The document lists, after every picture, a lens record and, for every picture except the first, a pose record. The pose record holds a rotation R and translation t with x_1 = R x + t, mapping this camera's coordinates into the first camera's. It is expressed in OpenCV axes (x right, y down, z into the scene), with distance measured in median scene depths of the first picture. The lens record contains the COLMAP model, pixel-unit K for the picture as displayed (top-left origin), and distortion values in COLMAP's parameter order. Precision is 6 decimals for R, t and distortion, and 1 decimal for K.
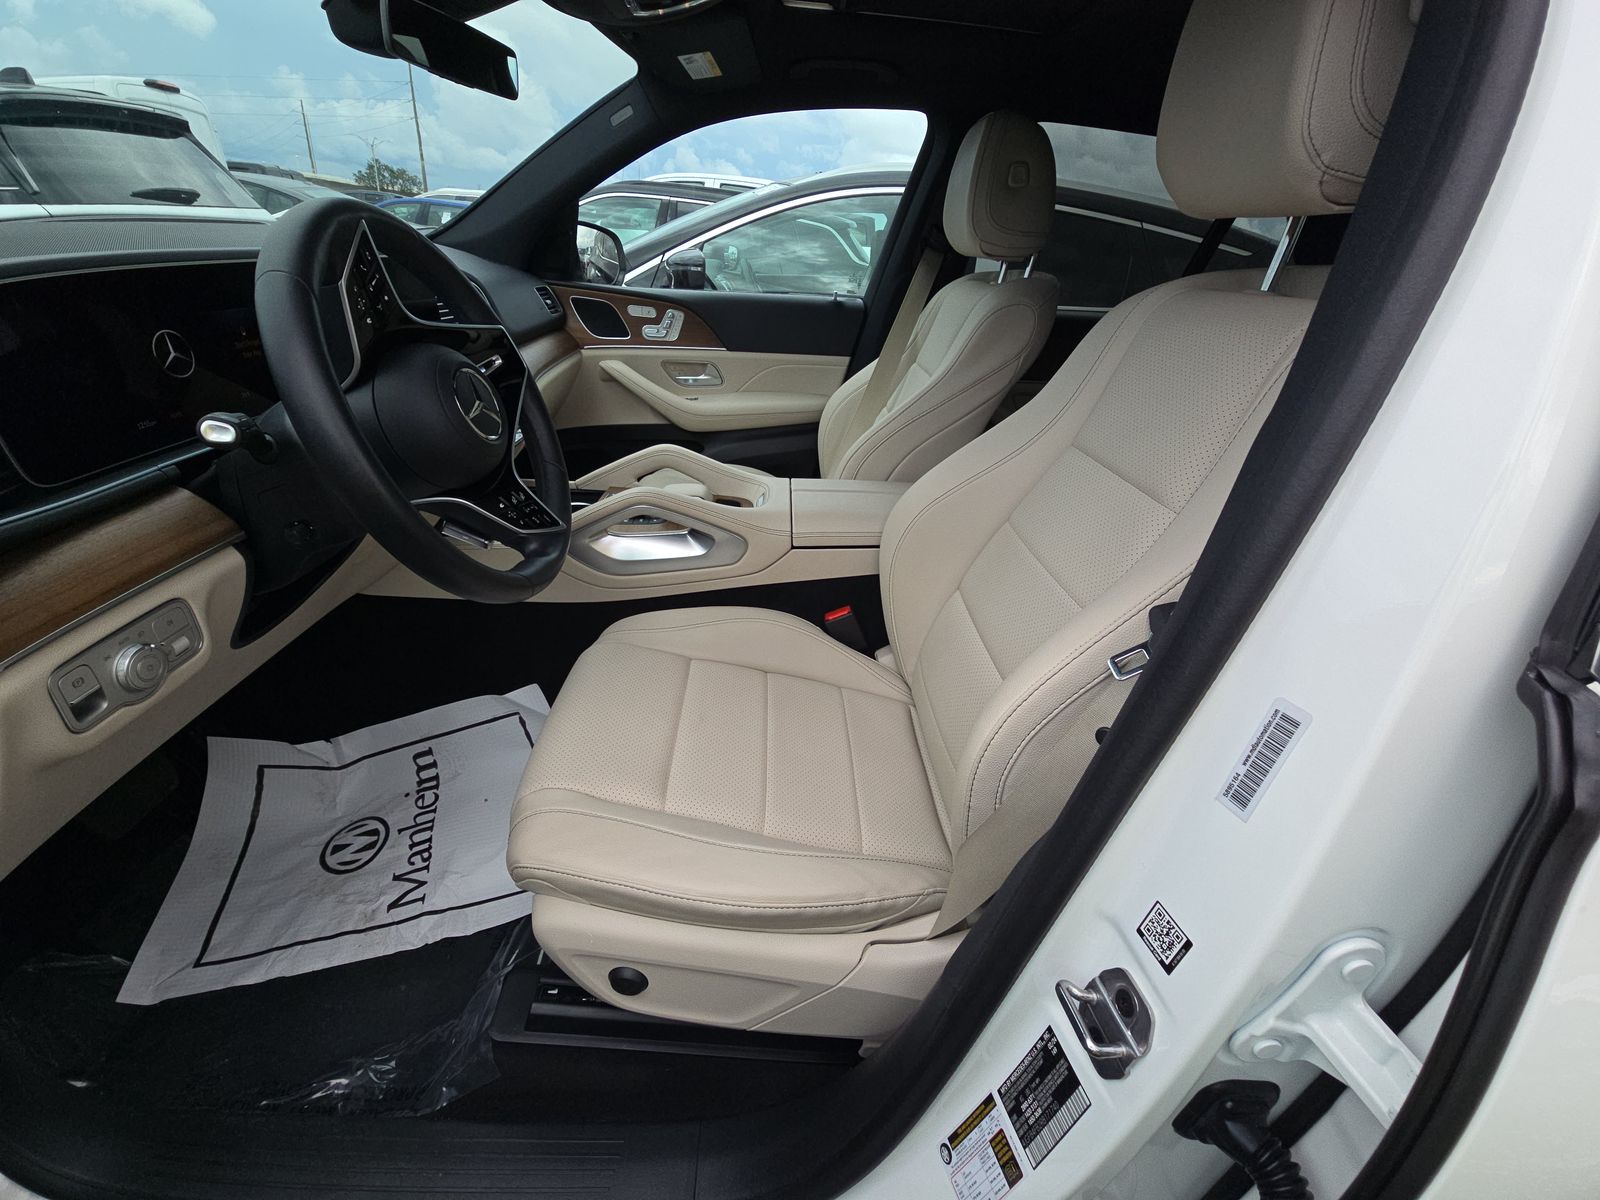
lens RADIAL K [[650.0, 0, 800.0], [0, 650.0, 600.0], [0, 0, 1]] dist [0.014097, -0.010100]
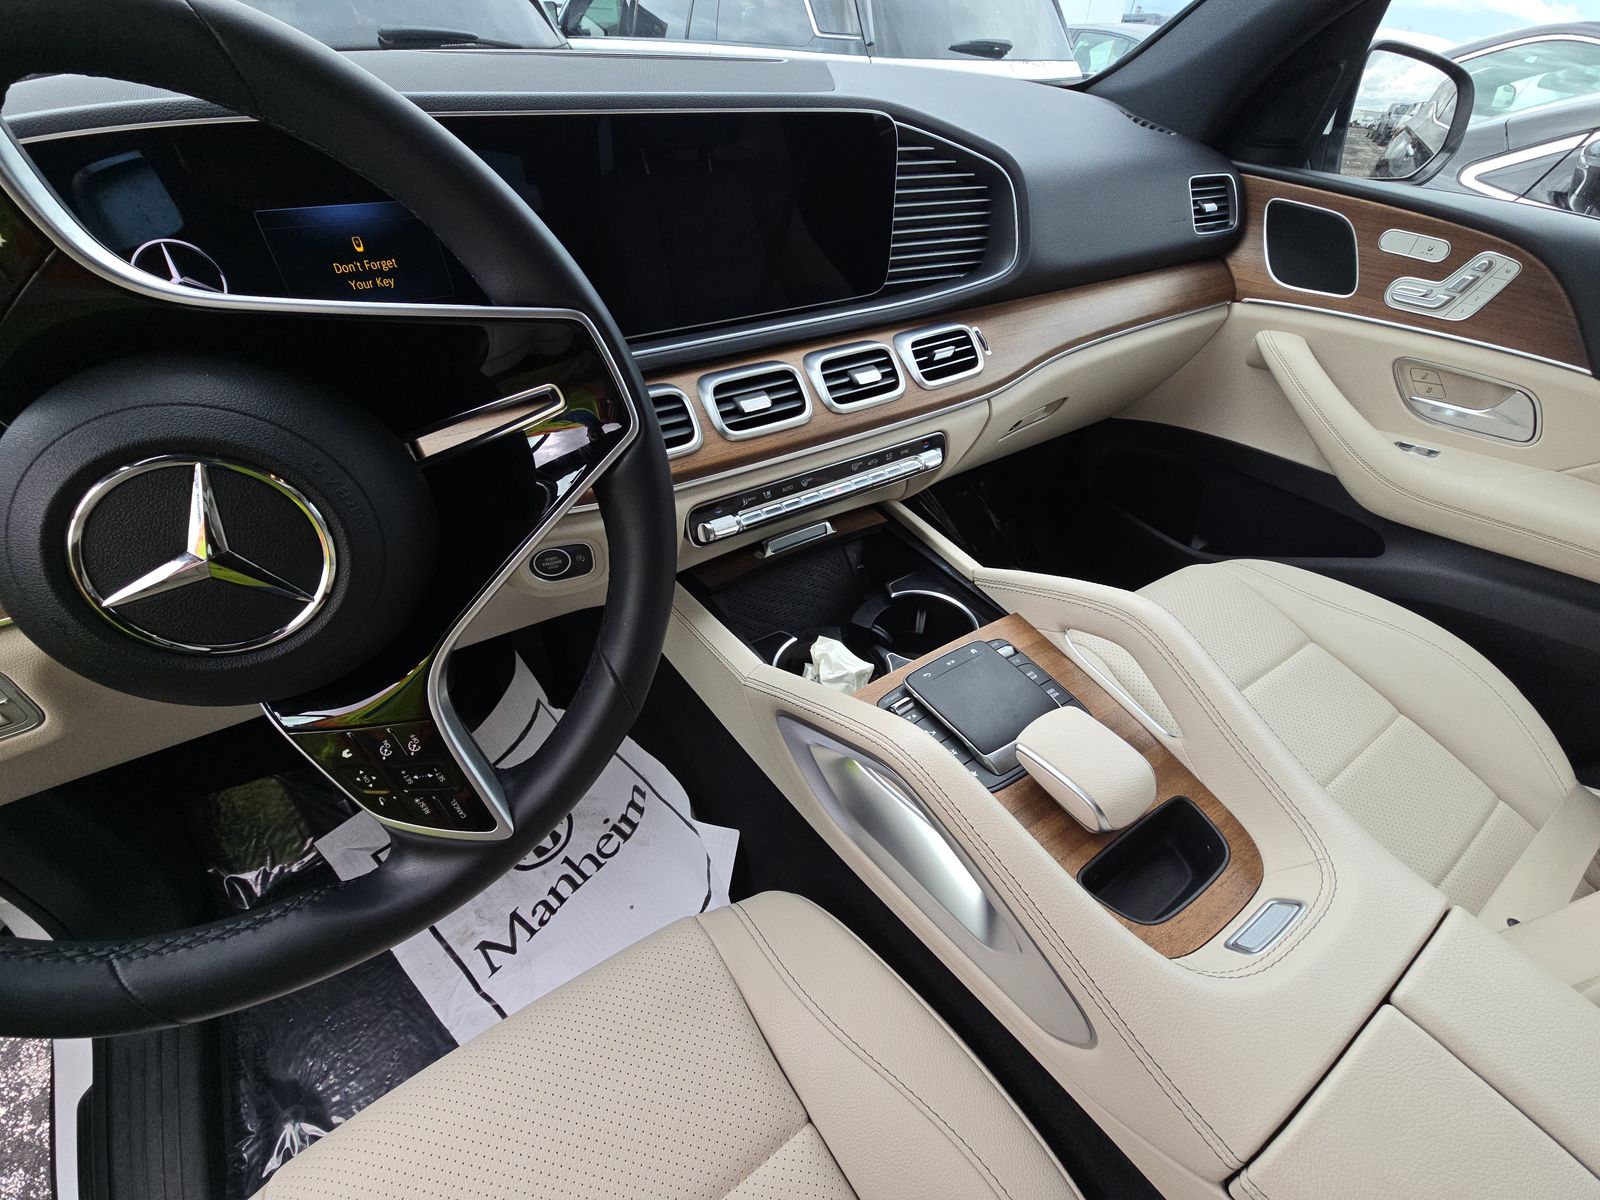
lens RADIAL K [[650.0, 0, 800.0], [0, 650.0, 600.0], [0, 0, 1]] dist [0.014097, -0.010100]
pose [[0.523325, 0.506181, -0.685501, -0.027715], [-0.398396, 0.856456, 0.328273, -0.207659], [0.753267, 0.101308, 0.649866, 0.402133]]
